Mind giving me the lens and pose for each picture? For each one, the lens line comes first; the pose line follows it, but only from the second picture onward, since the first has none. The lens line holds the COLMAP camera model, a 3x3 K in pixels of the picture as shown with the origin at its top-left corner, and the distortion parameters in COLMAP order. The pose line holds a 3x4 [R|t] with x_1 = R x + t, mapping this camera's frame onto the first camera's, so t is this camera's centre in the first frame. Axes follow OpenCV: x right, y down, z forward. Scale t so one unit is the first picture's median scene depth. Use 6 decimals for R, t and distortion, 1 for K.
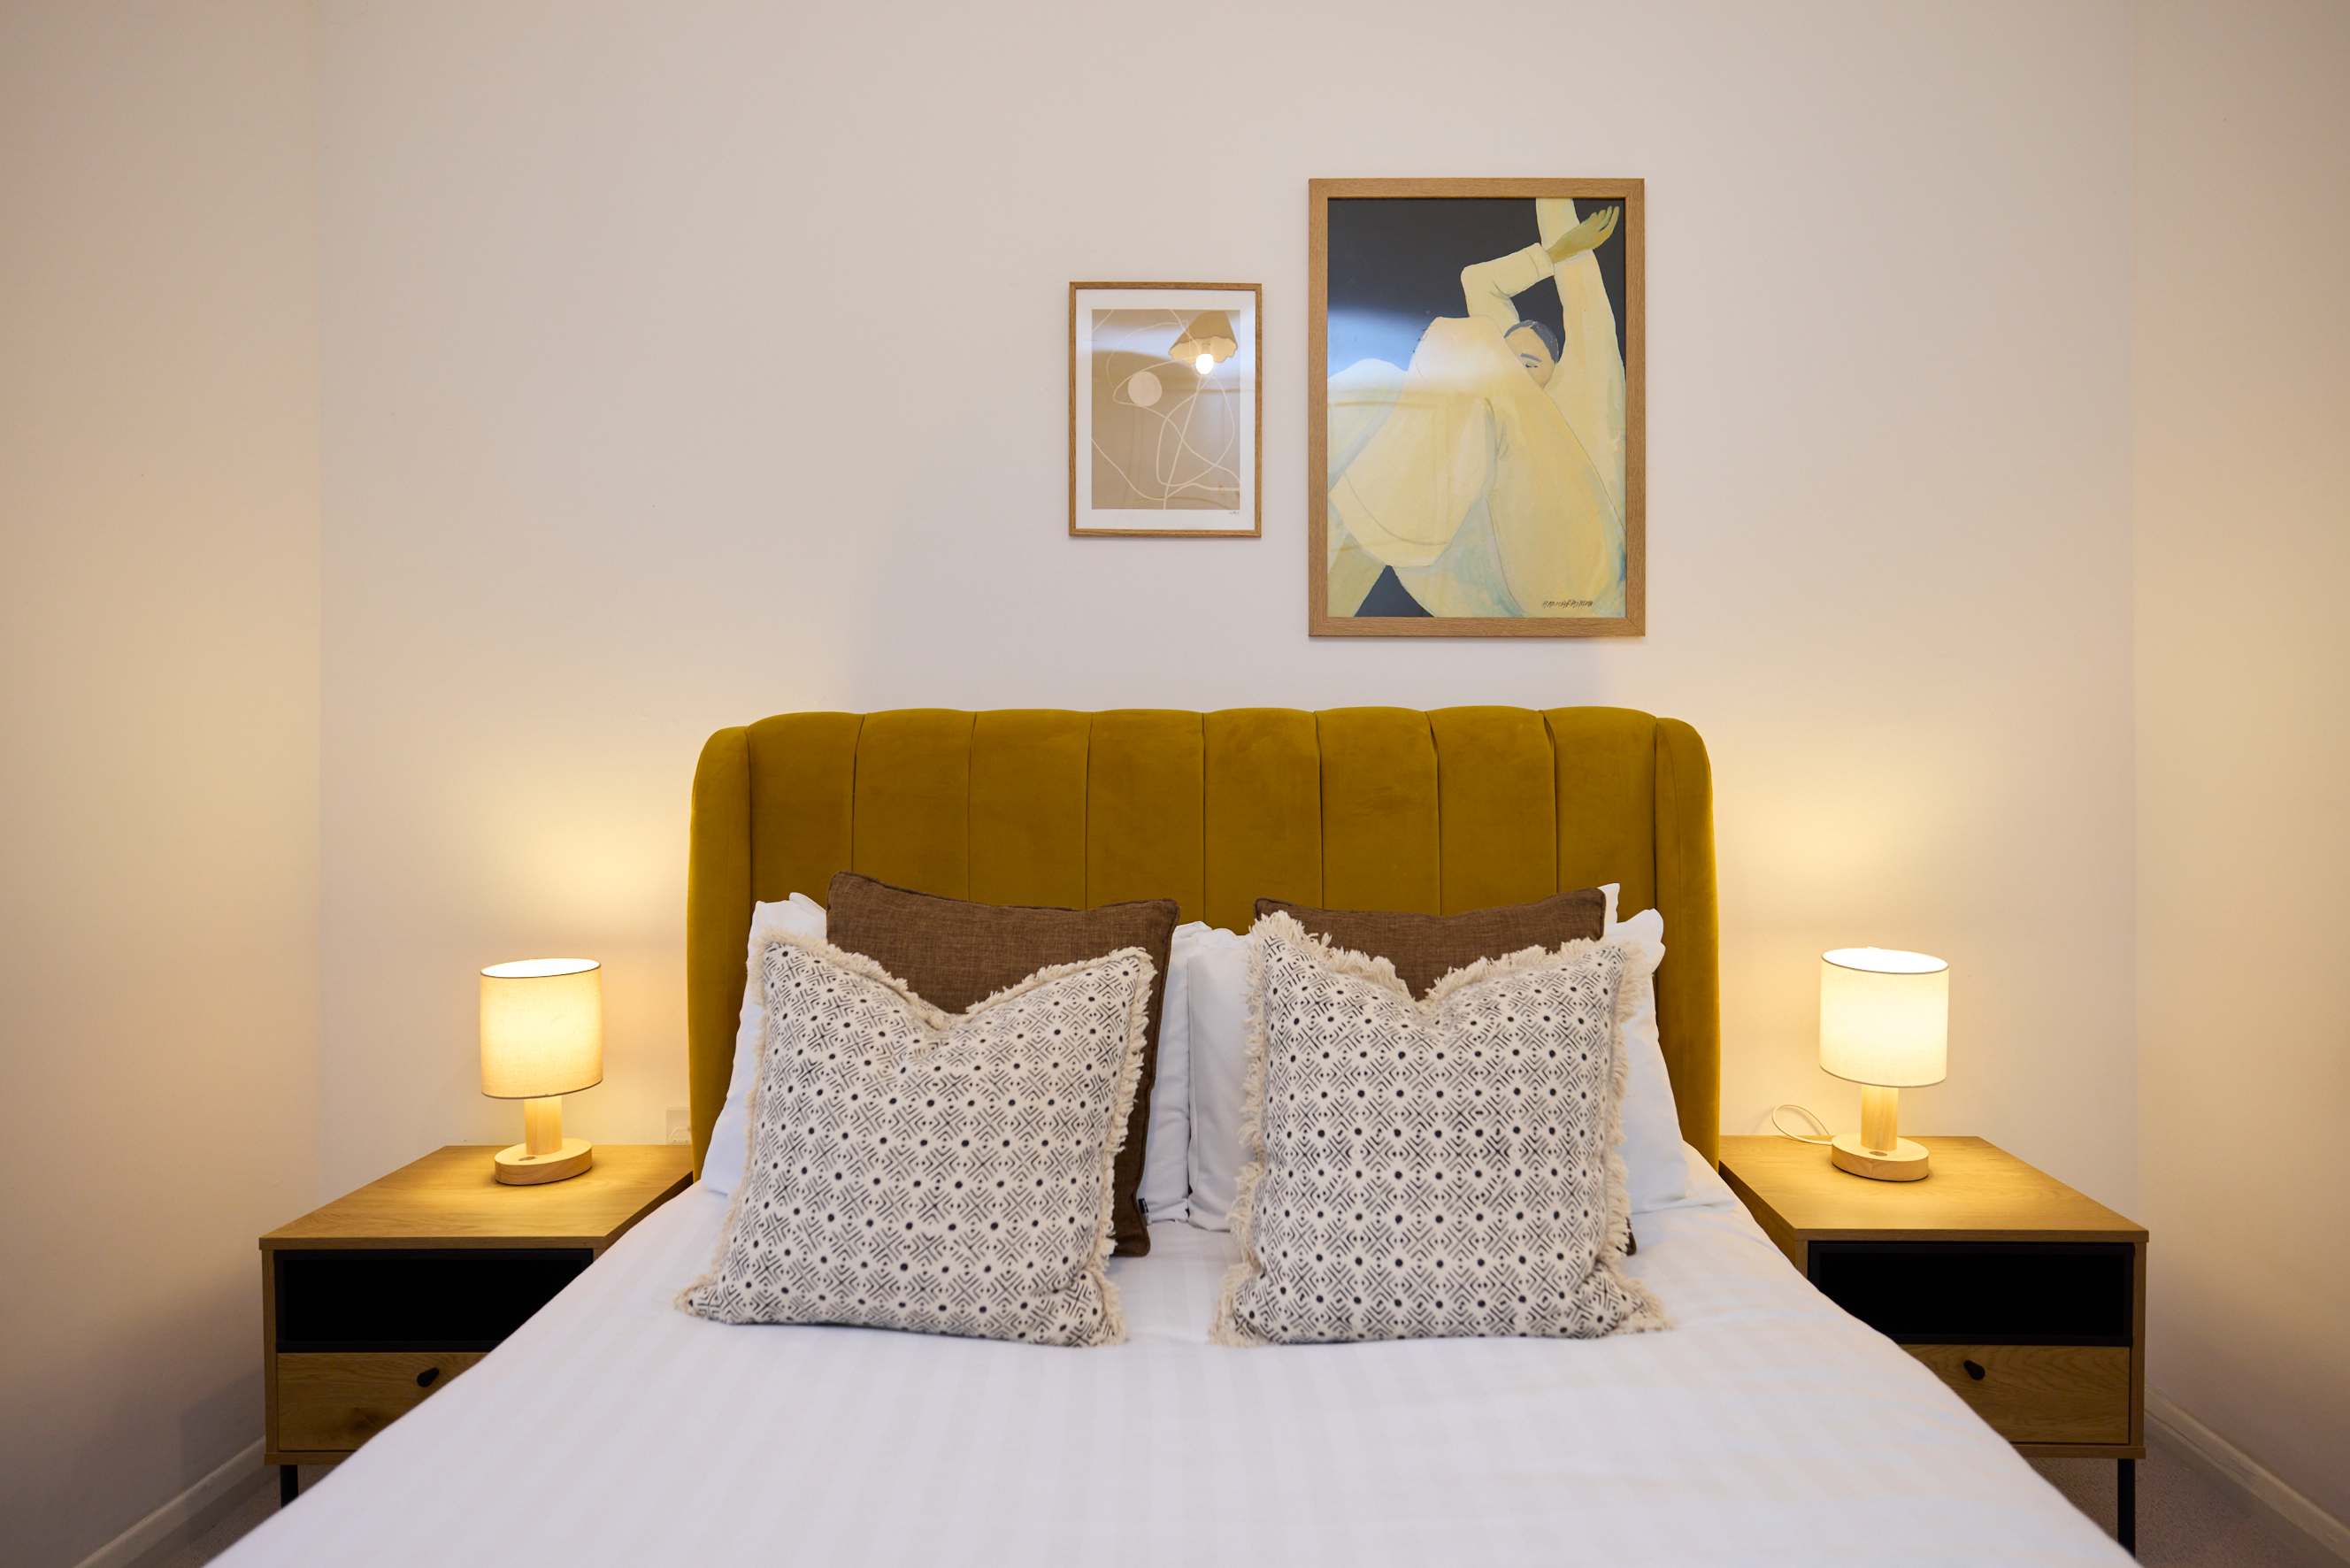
lens RADIAL K [[1325.2, 0, 1175.0], [0, 1325.2, 784.0], [0, 0, 1]] dist [-0.010805, 0.000831]
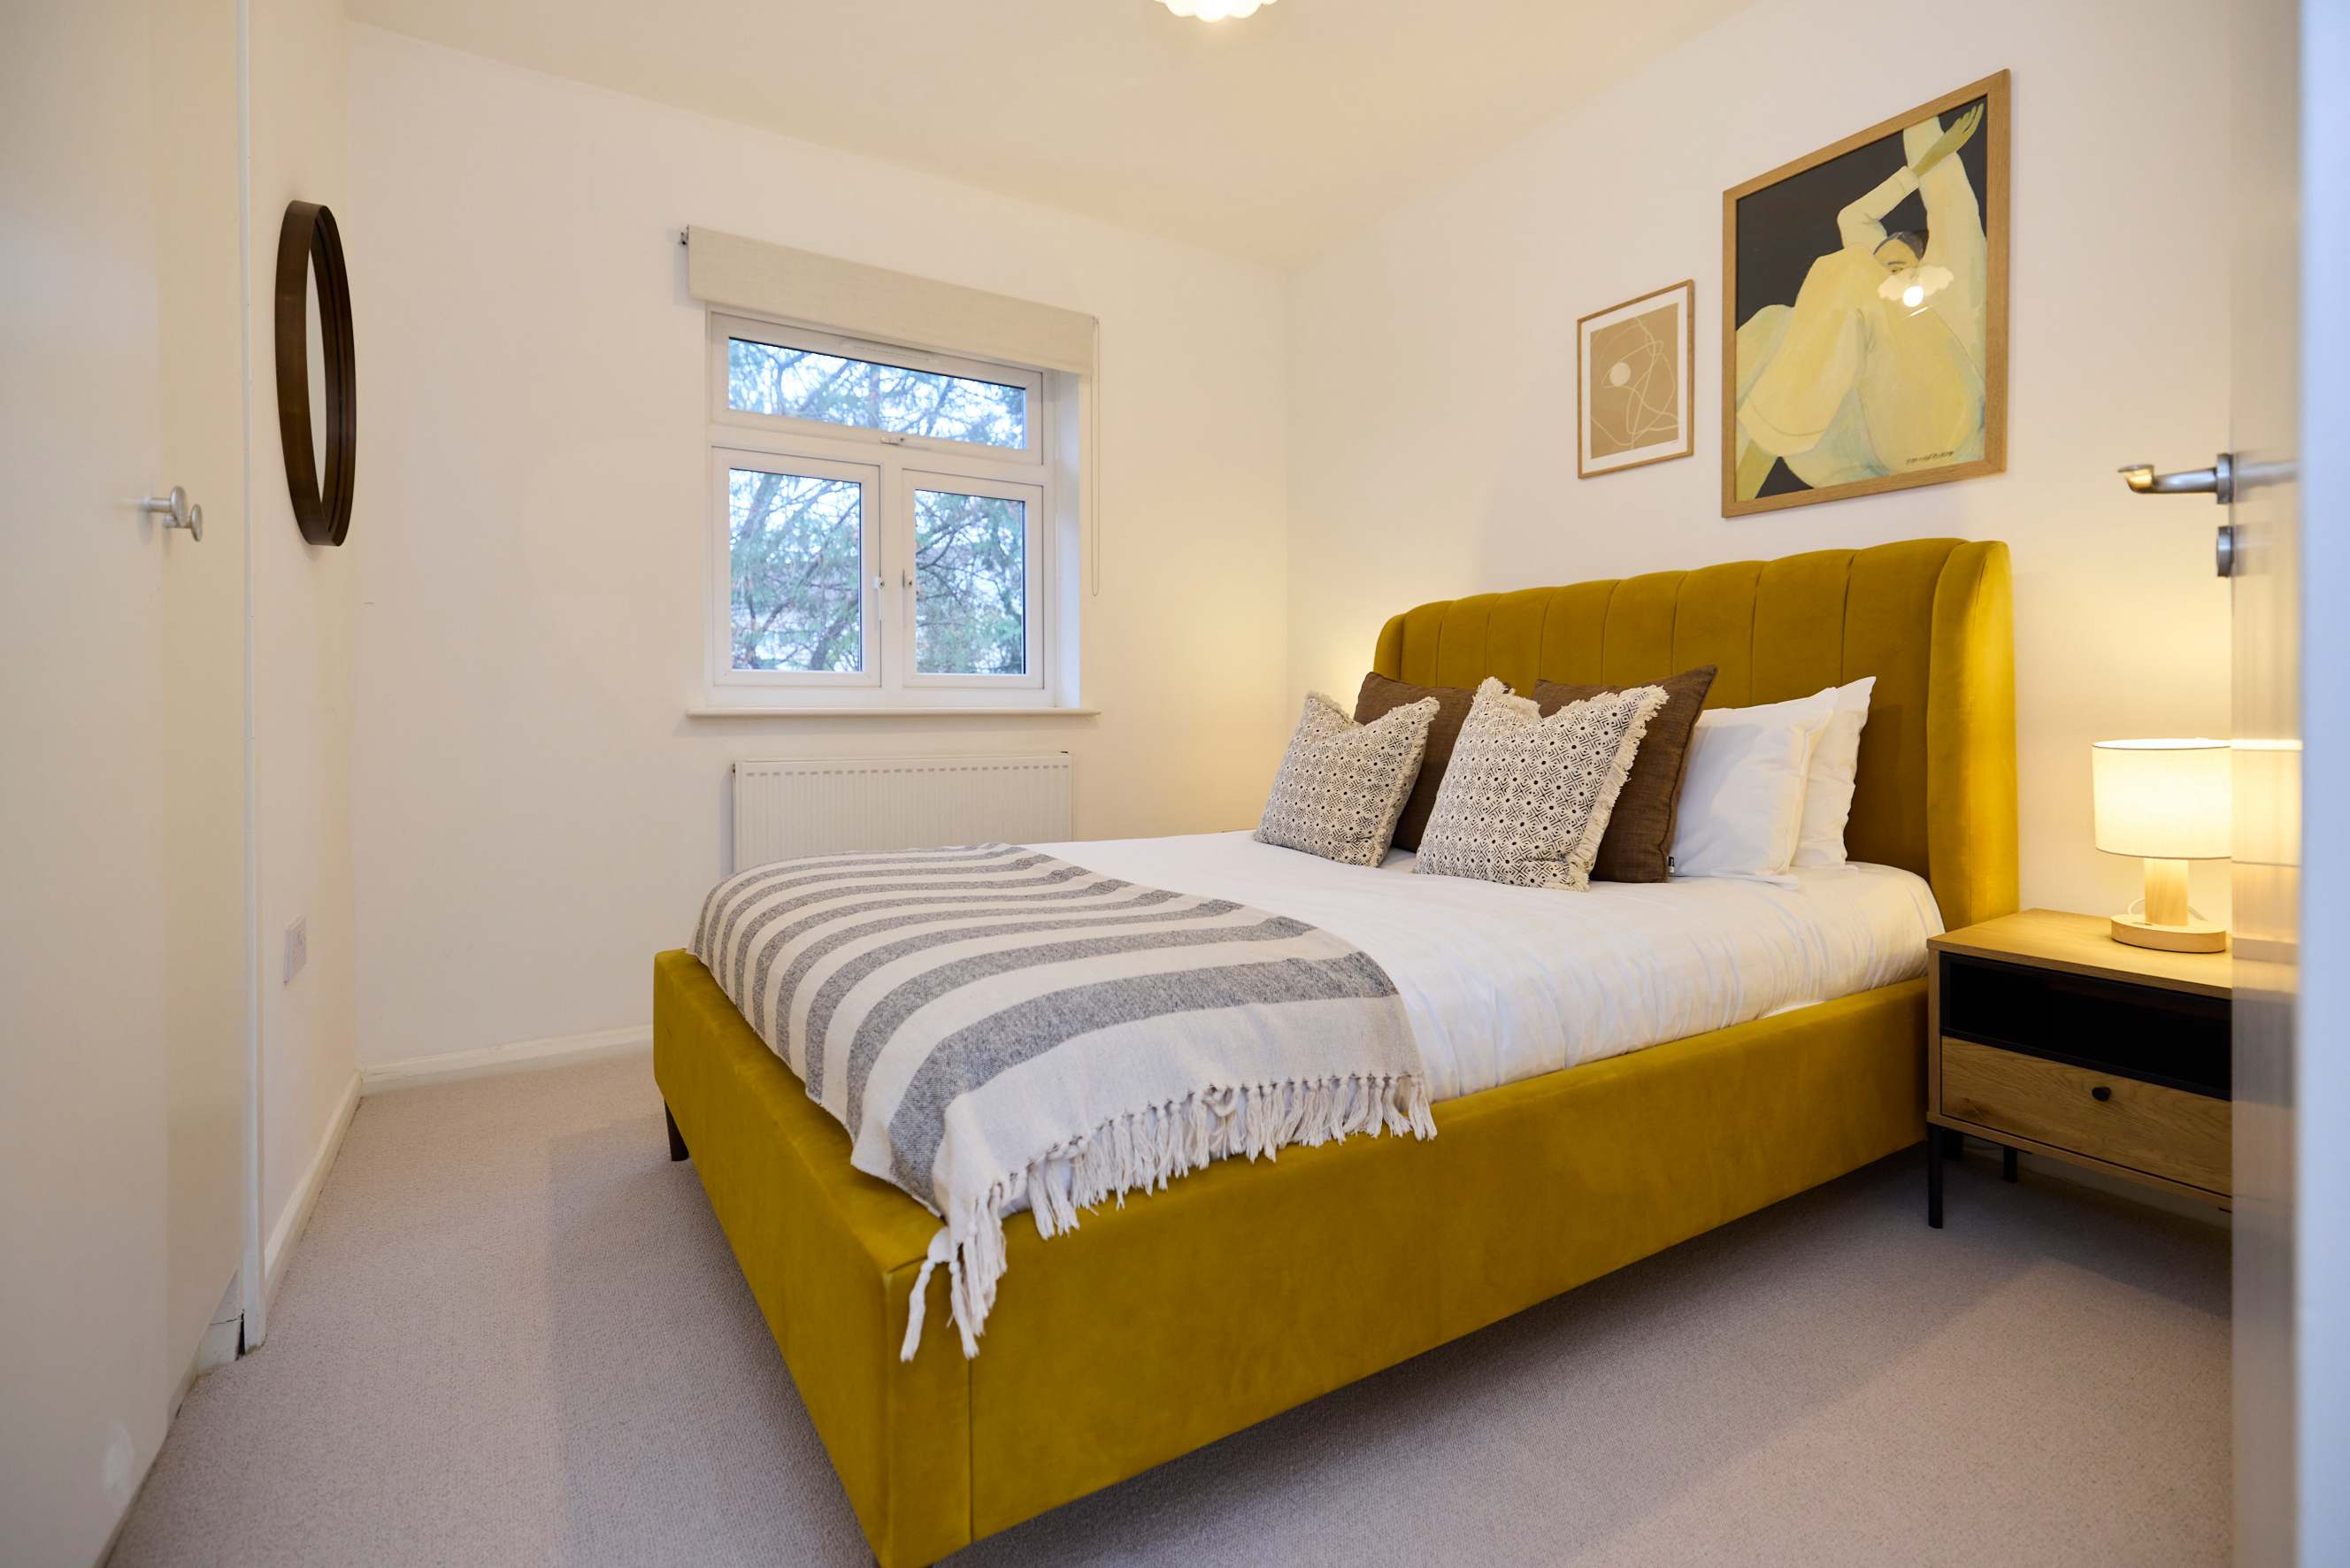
lens RADIAL K [[1060.7, 0, 1175.0], [0, 1060.7, 784.0], [0, 0, 1]] dist [0.003130, -0.000536]
pose [[0.533005, 0.054056, -0.844384, 0.779072], [-0.009755, 0.998283, 0.057751, 0.115899], [0.846056, -0.022545, 0.532617, -0.118498]]
